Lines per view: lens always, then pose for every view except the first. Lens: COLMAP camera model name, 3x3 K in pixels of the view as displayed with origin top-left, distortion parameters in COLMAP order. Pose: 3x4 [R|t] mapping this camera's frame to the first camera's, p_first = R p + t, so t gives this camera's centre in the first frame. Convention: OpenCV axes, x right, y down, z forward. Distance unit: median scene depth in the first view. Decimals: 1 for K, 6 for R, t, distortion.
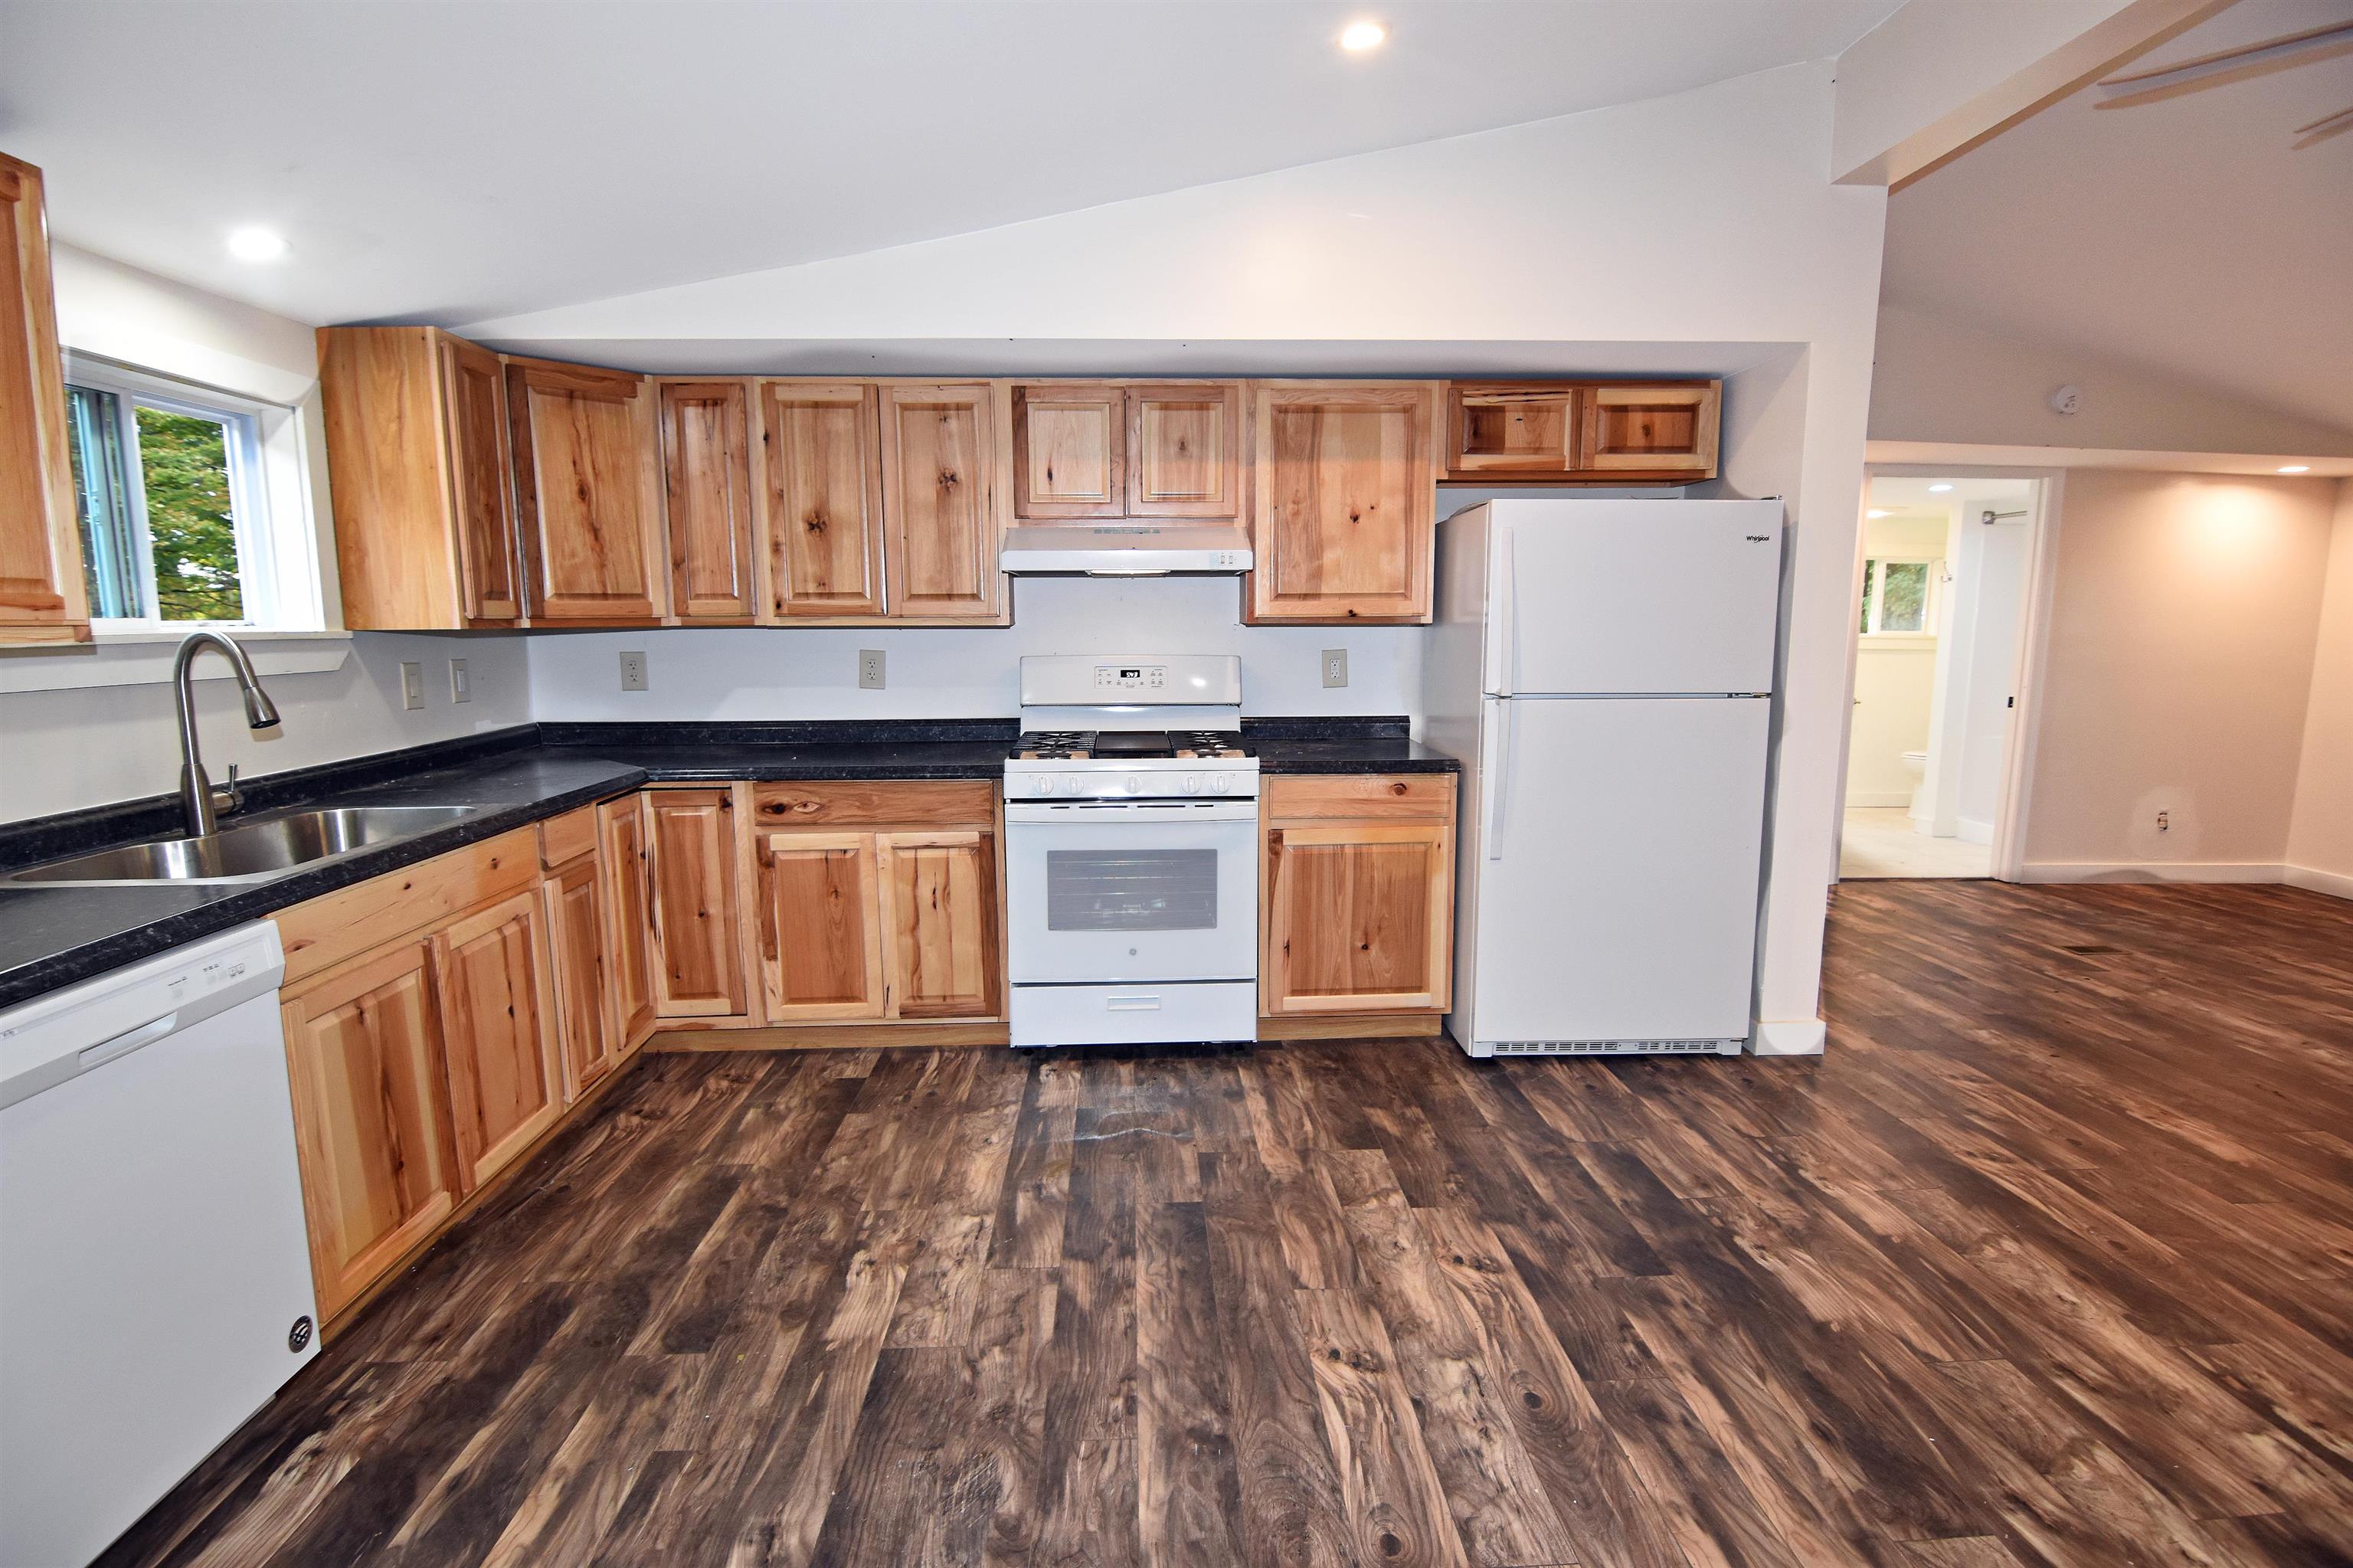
lens RADIAL K [[1137.6, 0, 1180.2], [0, 1137.6, 782.6], [0, 0, 1]] dist [-0.007149, -0.009222]
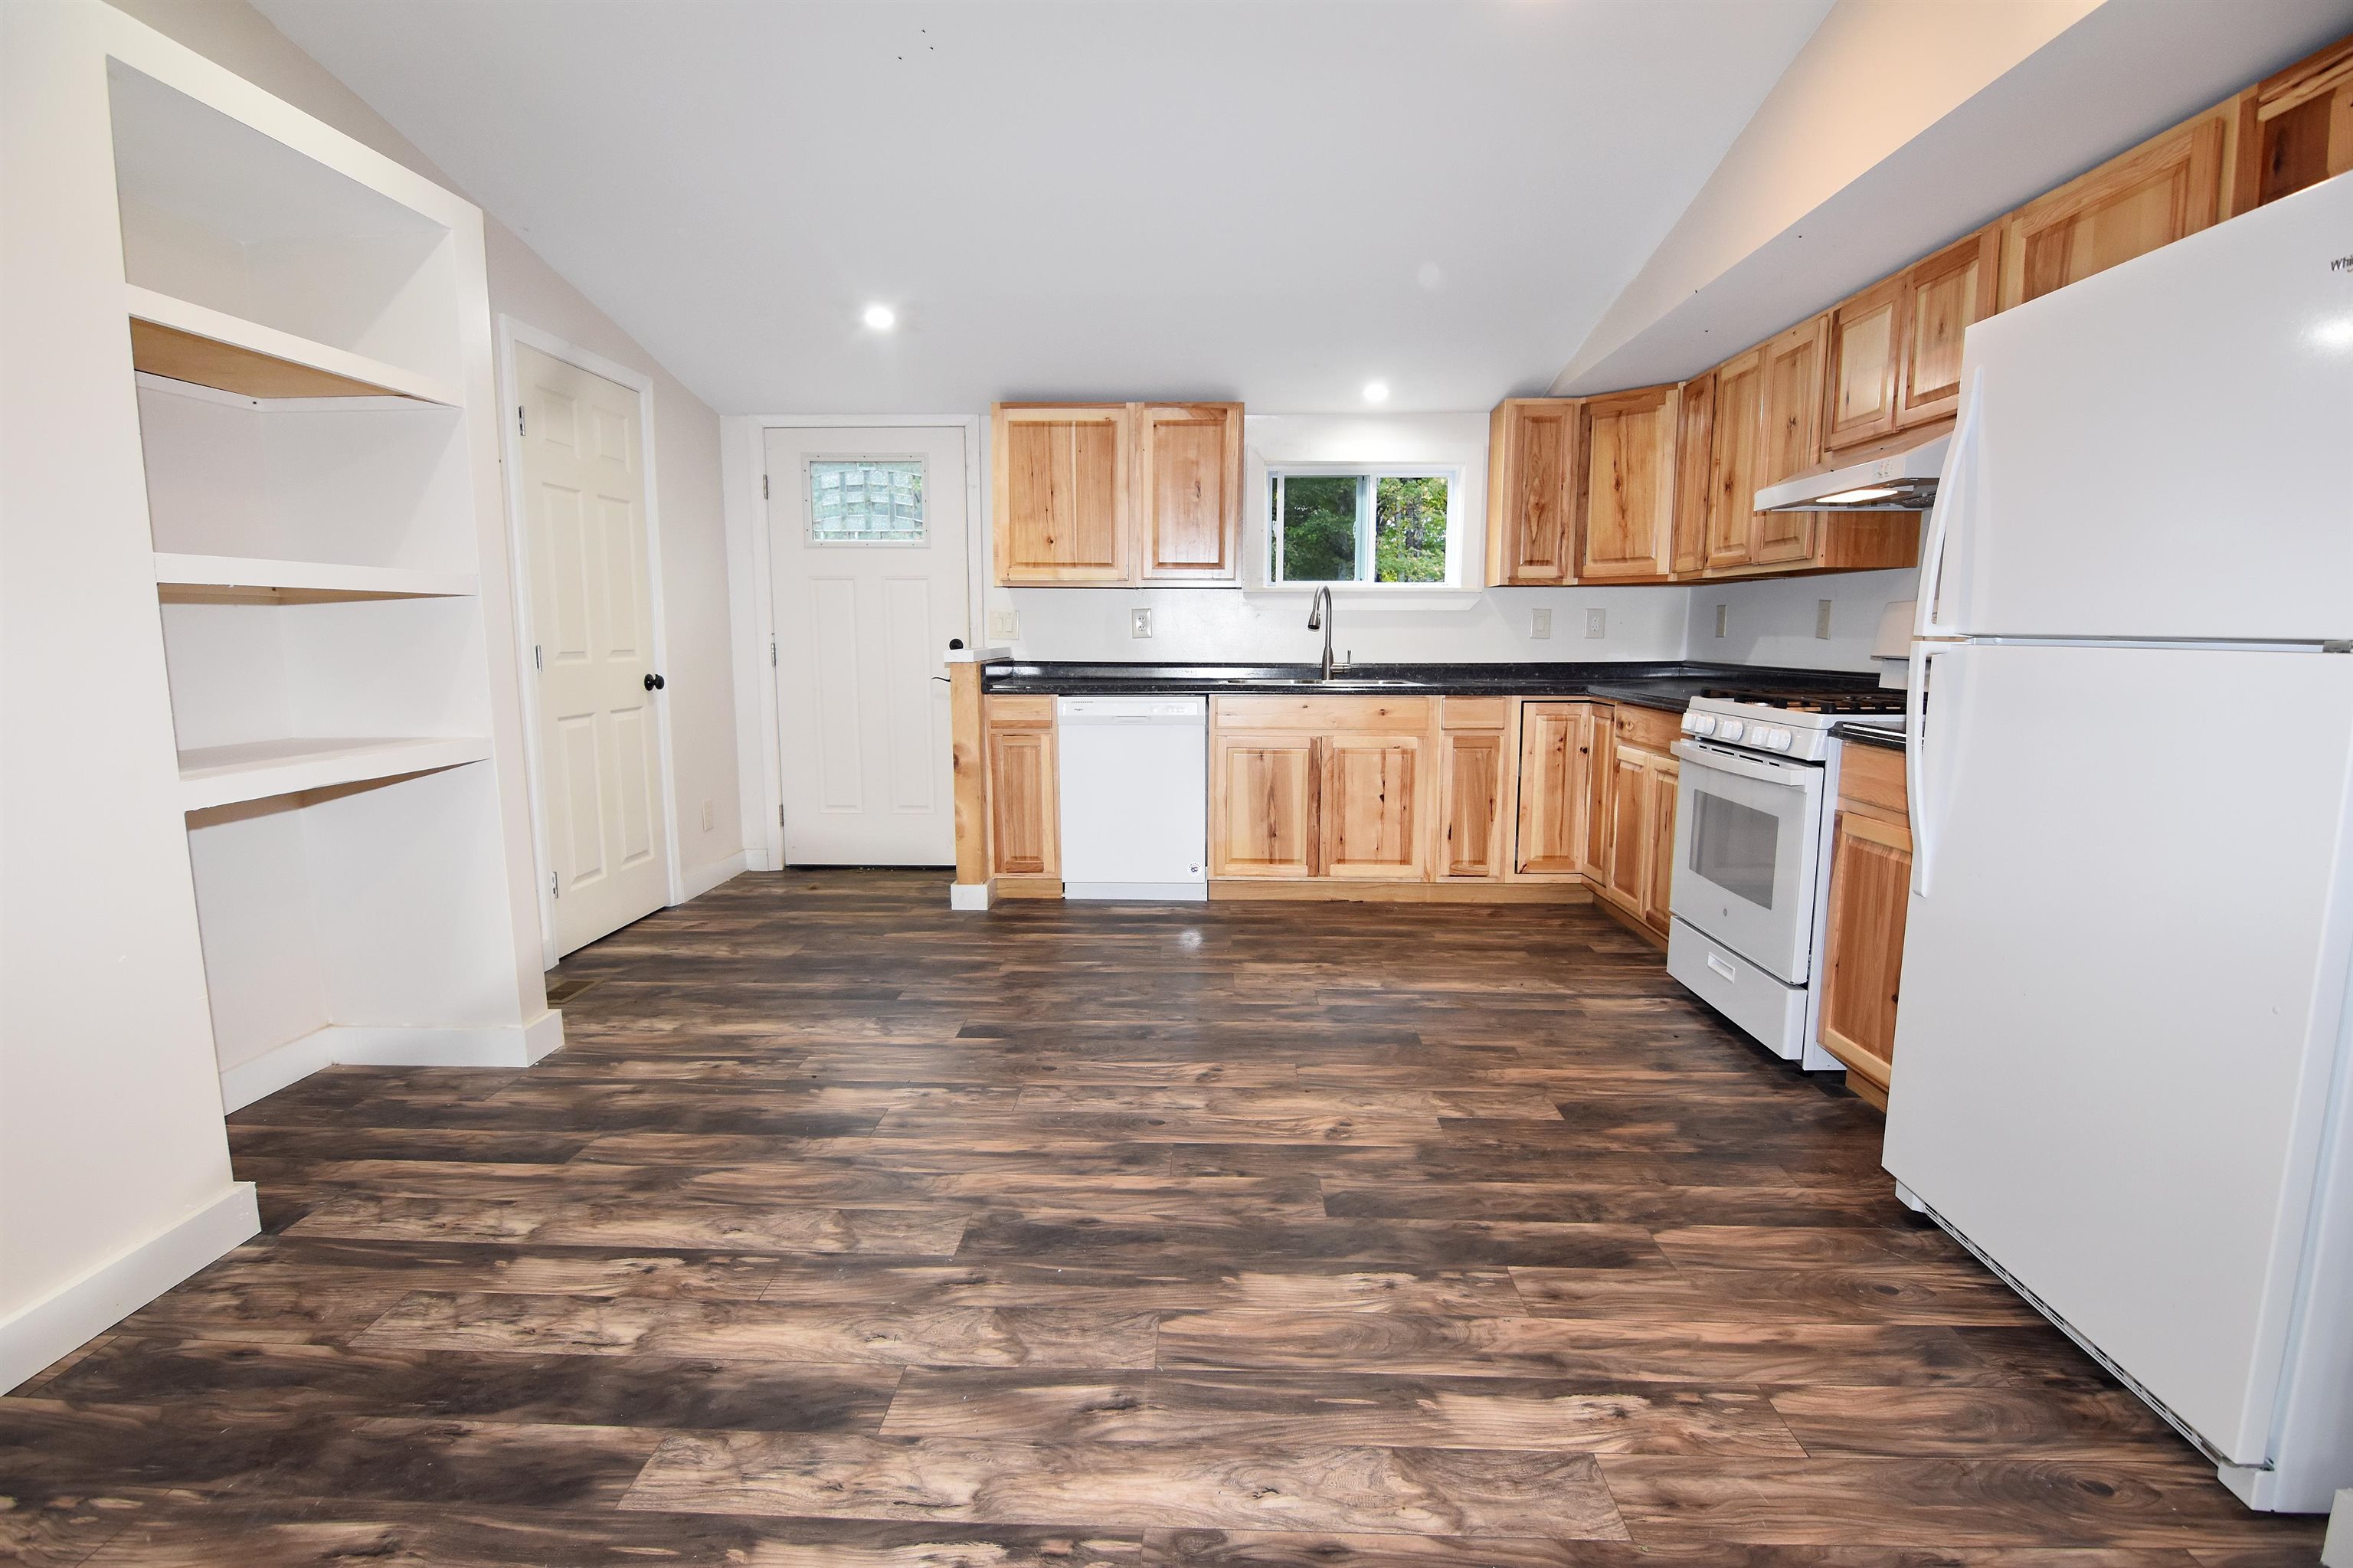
lens RADIAL K [[1137.6, 0, 1174.4], [0, 1137.6, 785.4], [0, 0, 1]] dist [-0.007149, -0.009222]
pose [[-0.081940, 0.138414, -0.986979, 1.041004], [-0.143487, 0.978354, 0.149117, -0.030835], [0.986254, 0.153837, -0.060306, 0.686798]]
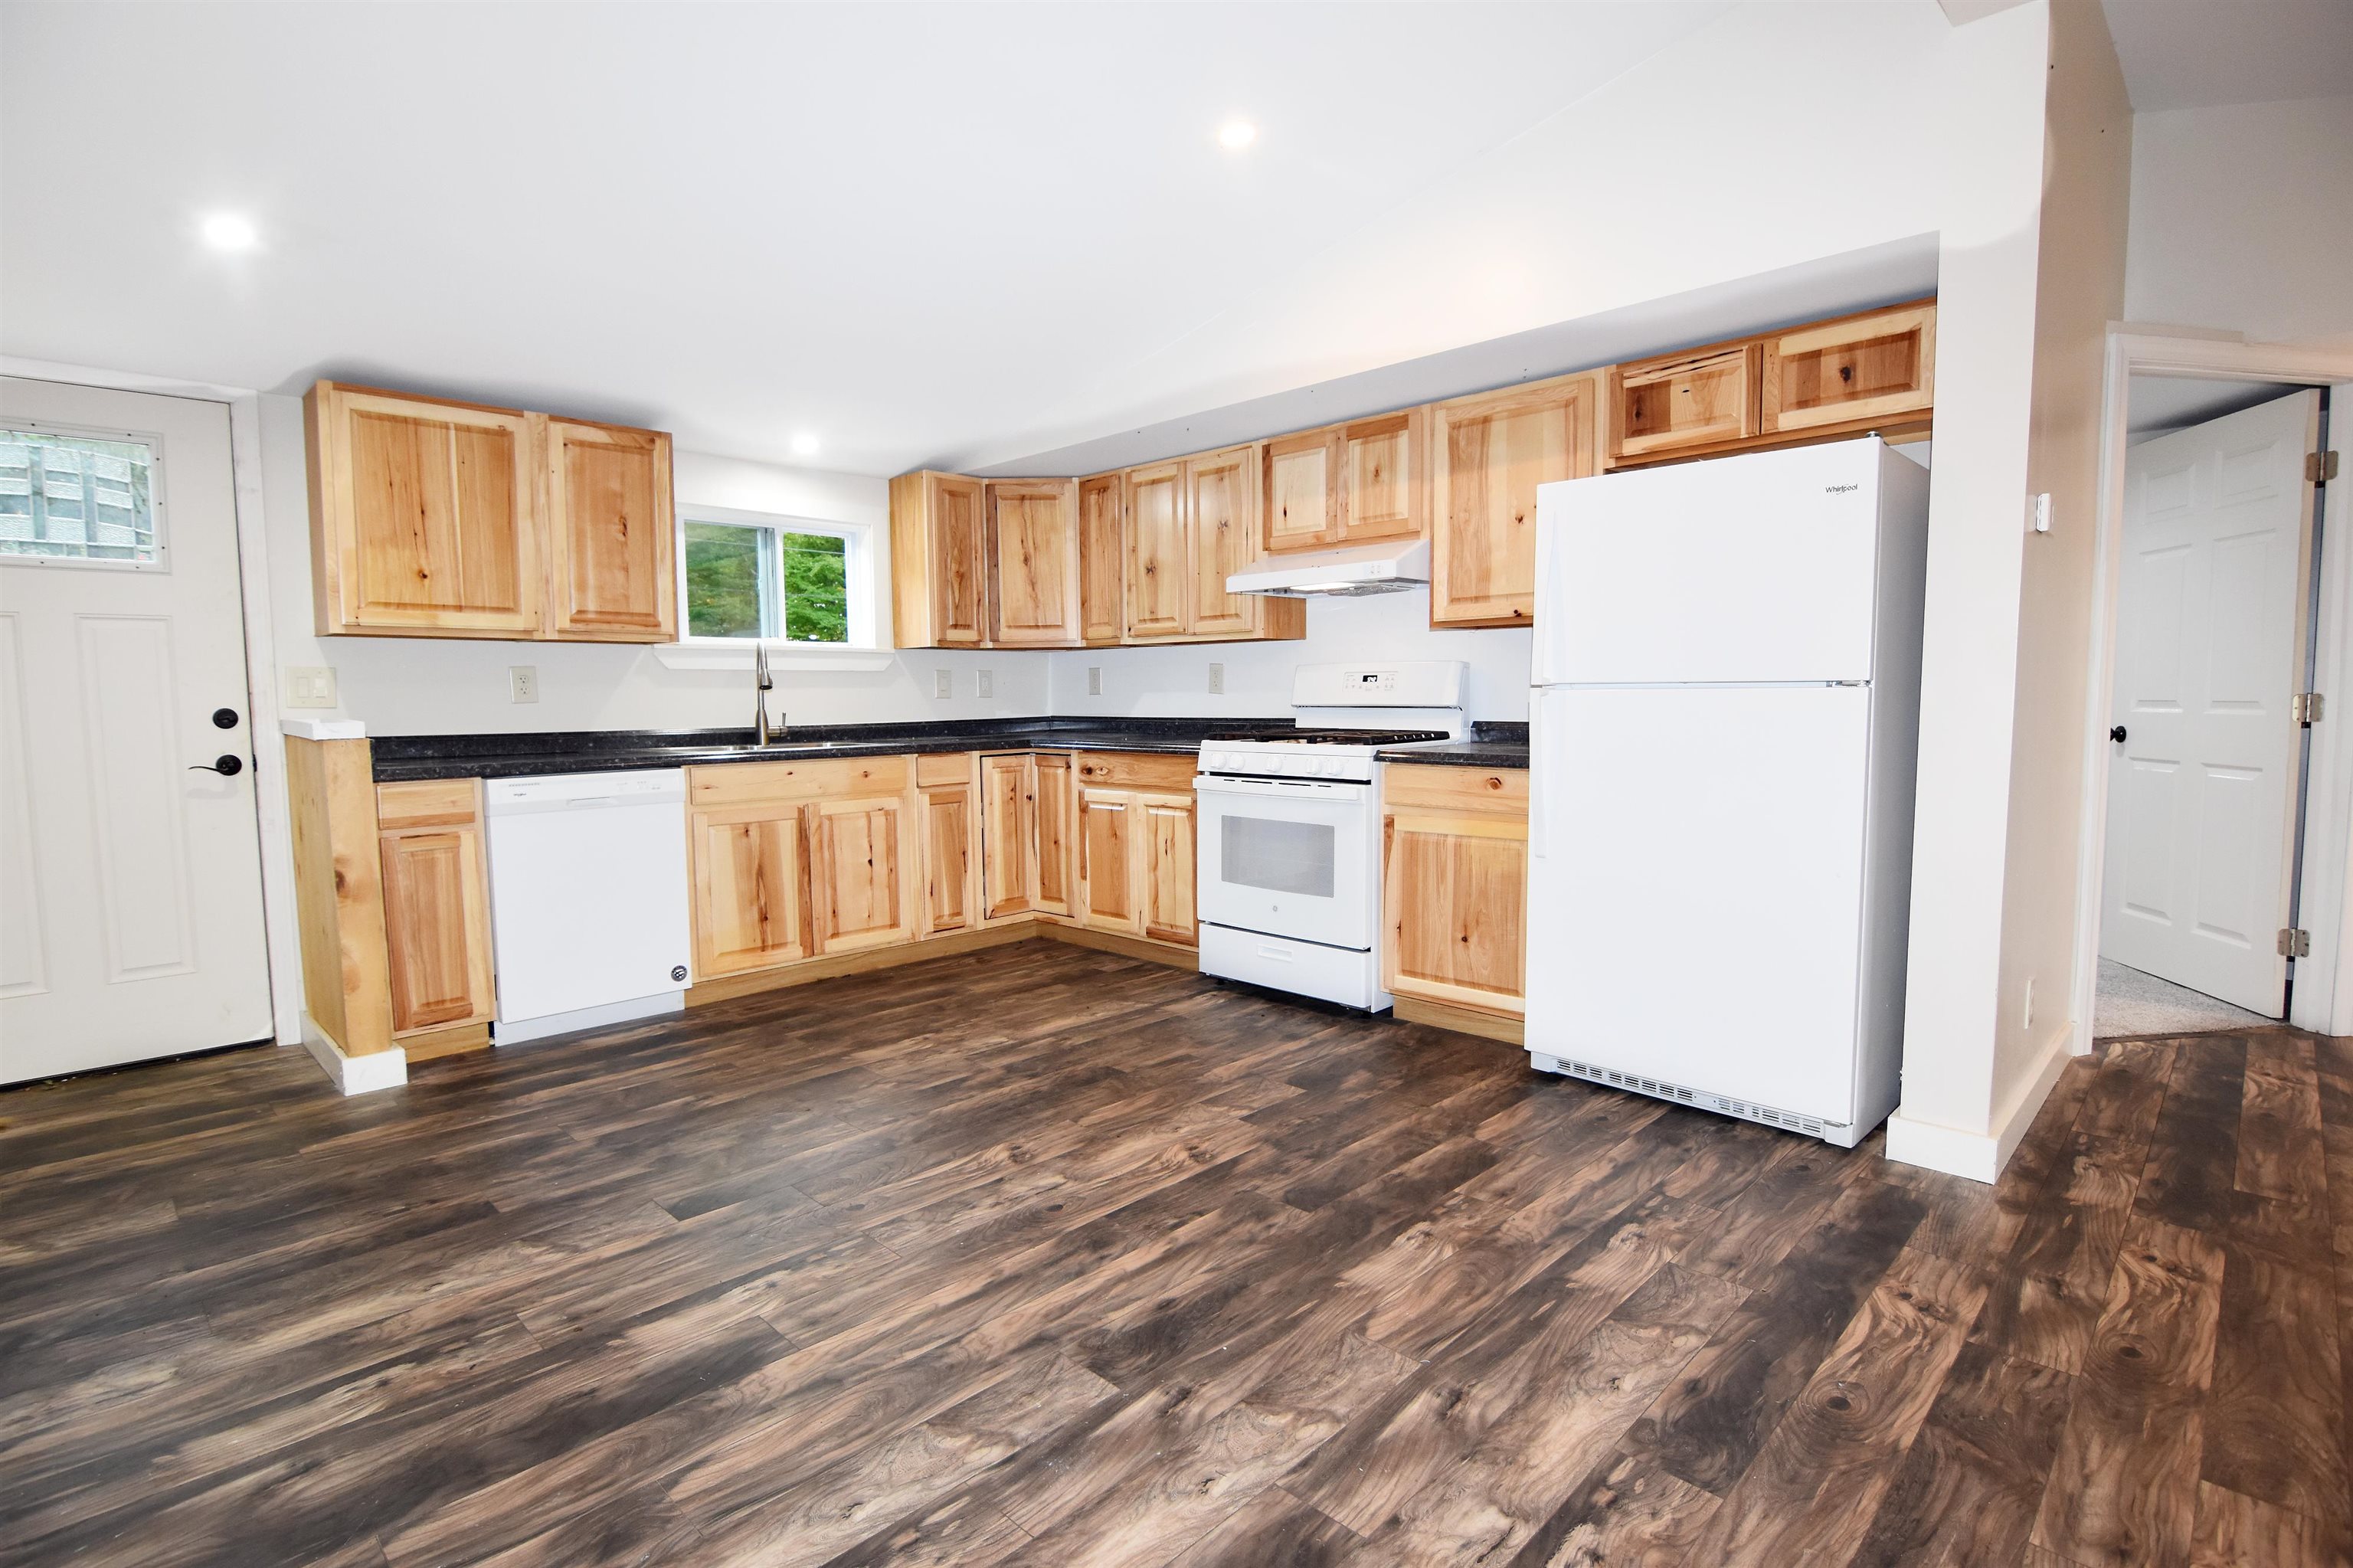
lens RADIAL K [[1137.6, 0, 1178.5], [0, 1137.6, 784.7], [0, 0, 1]] dist [-0.007149, -0.009222]
pose [[0.681400, 0.055832, -0.729778, 0.851890], [-0.098189, 0.995046, -0.015553, 0.057871], [0.725295, 0.082254, 0.683507, 0.135861]]
